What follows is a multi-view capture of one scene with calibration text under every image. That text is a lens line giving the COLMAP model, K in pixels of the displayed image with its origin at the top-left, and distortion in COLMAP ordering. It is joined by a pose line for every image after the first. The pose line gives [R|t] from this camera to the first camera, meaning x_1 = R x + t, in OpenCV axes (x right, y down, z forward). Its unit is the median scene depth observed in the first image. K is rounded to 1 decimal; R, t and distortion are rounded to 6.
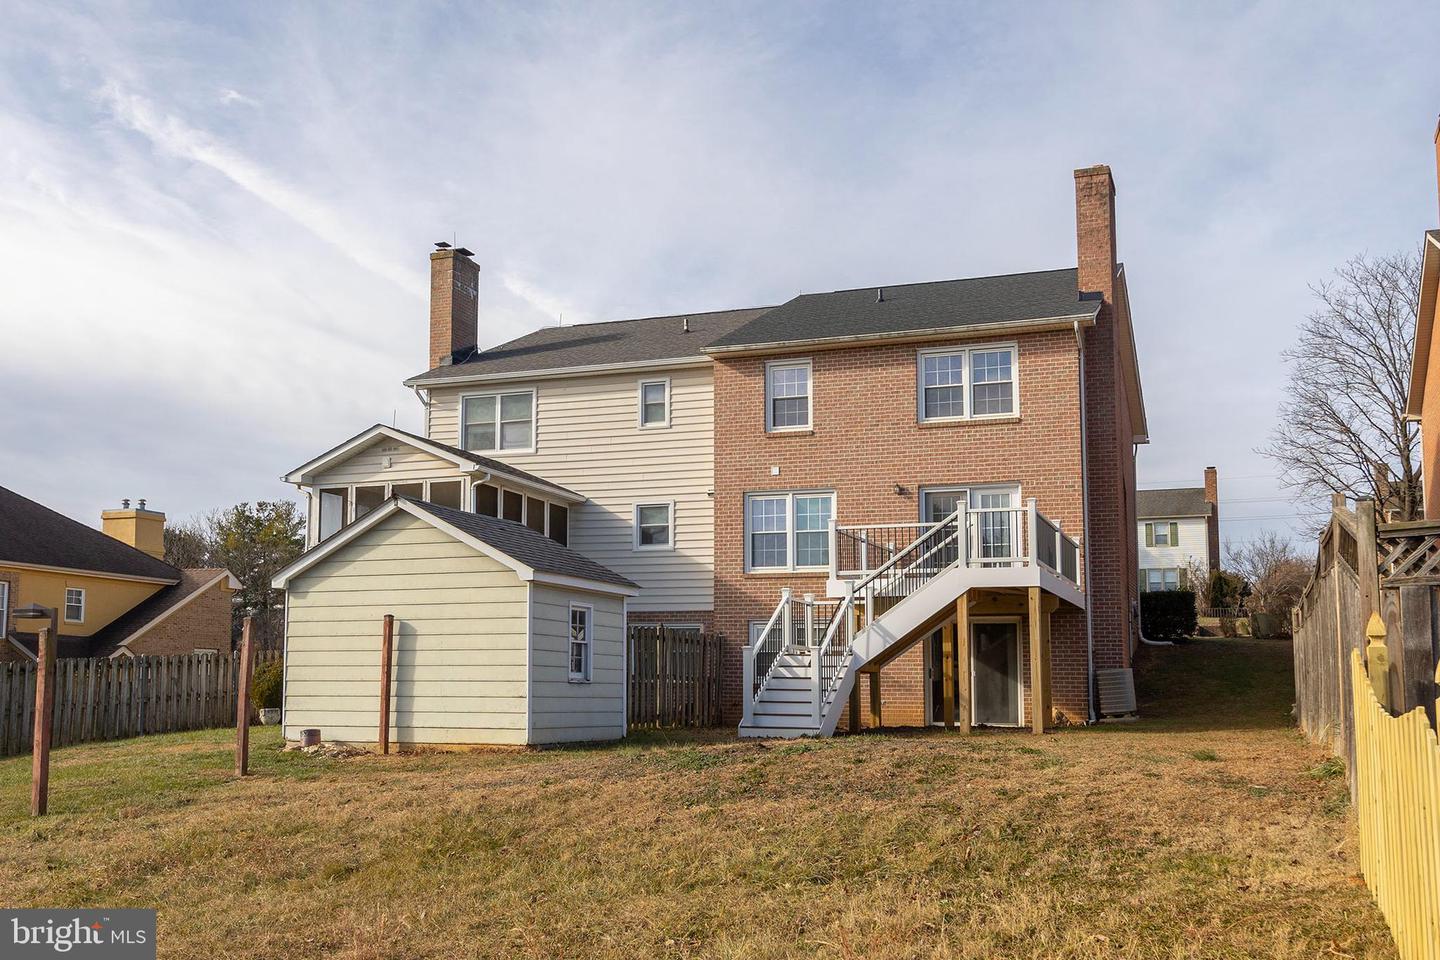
lens RADIAL K [[1558.9, 0, 720.0], [0, 1558.9, 480.0], [0, 0, 1]] dist [0.003980, -0.001727]
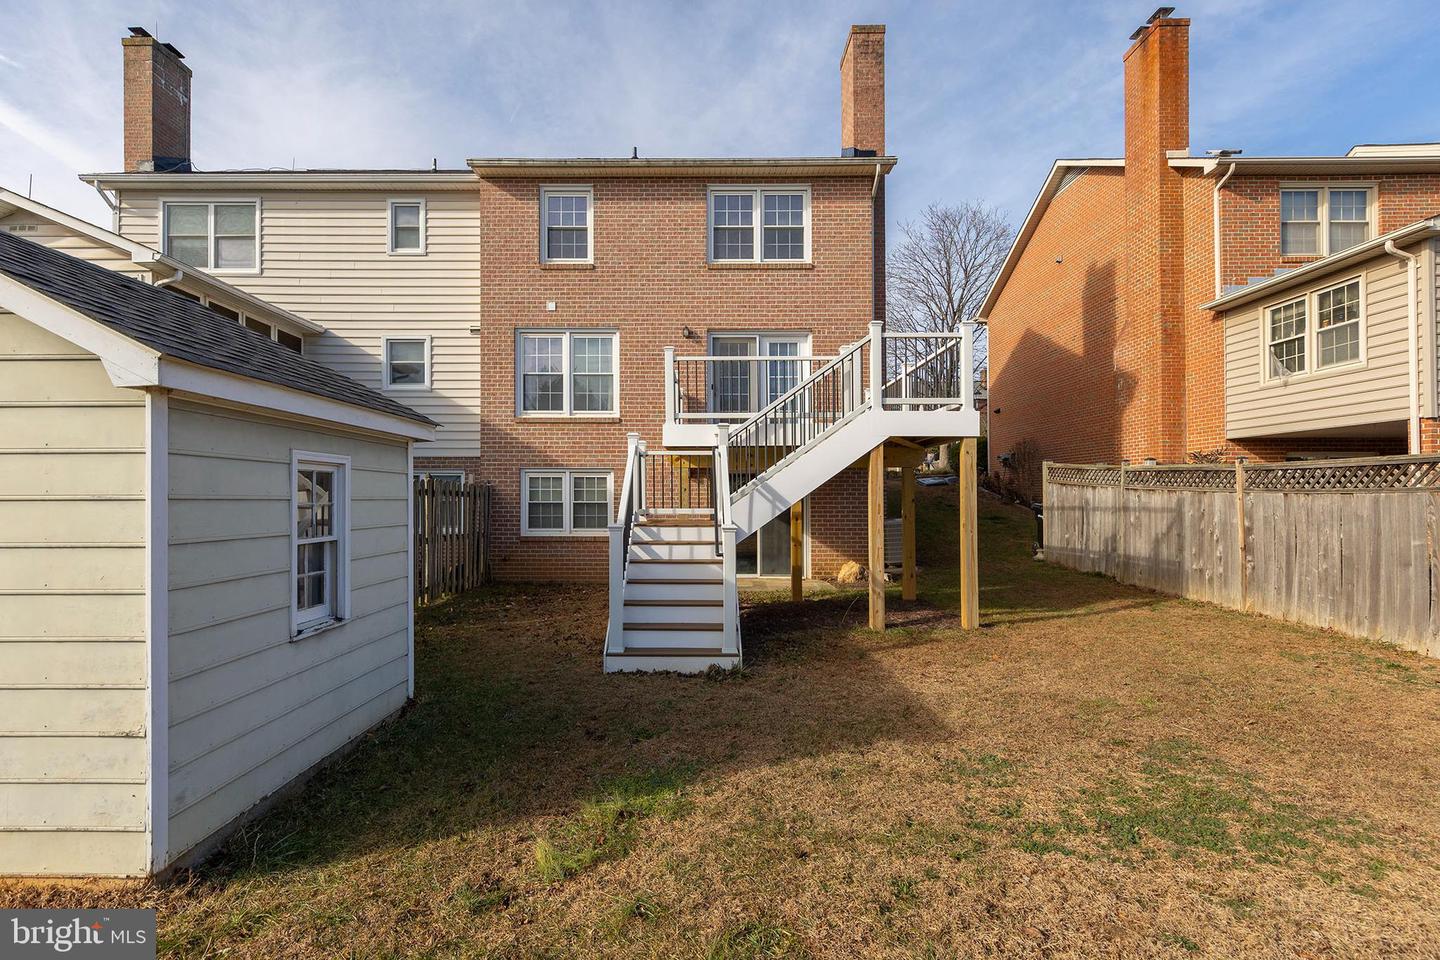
lens RADIAL K [[869.1, 0, 720.0], [0, 869.1, 480.0], [0, 0, 1]] dist [0.007025, 0.000956]
pose [[0.941545, 0.002048, 0.336882, -0.043135], [-0.041221, 0.993168, 0.109171, 0.035655], [-0.334357, -0.116676, 0.935196, 0.477572]]
